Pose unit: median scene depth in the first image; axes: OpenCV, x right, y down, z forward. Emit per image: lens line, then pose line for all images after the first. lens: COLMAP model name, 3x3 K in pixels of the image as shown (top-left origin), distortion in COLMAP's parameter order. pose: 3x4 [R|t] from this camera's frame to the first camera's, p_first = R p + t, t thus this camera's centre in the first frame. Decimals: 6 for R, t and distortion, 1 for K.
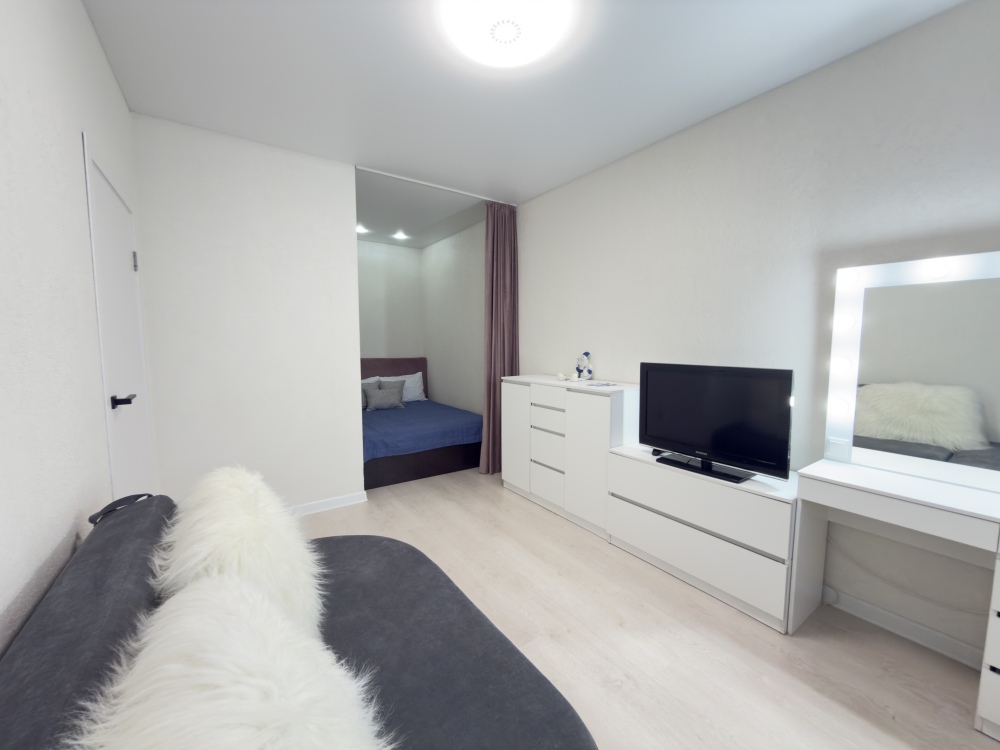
lens RADIAL K [[399.9, 0, 468.0], [0, 399.9, 366.6], [0, 0, 1]] dist [-0.001701, 0.000971]
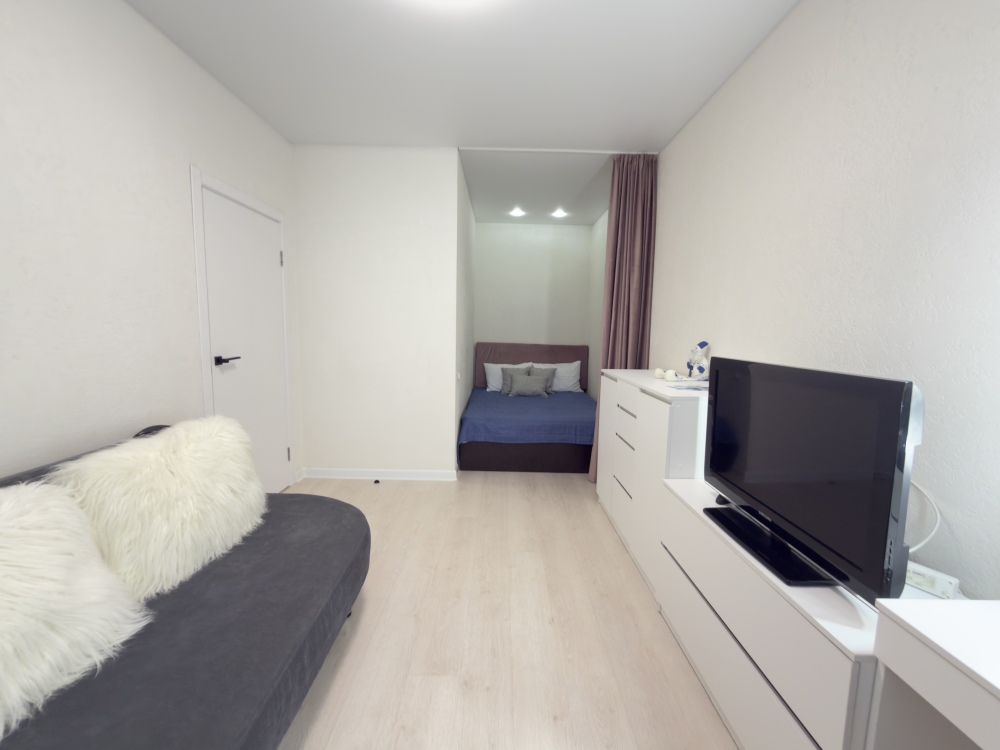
lens RADIAL K [[399.9, 0, 475.1], [0, 399.9, 365.0], [0, 0, 1]] dist [-0.001701, 0.000971]
pose [[0.835647, 0.068346, -0.544999, 0.288580], [-0.056240, 0.997660, 0.038879, 0.000212], [0.546381, -0.001839, 0.837535, 0.156211]]
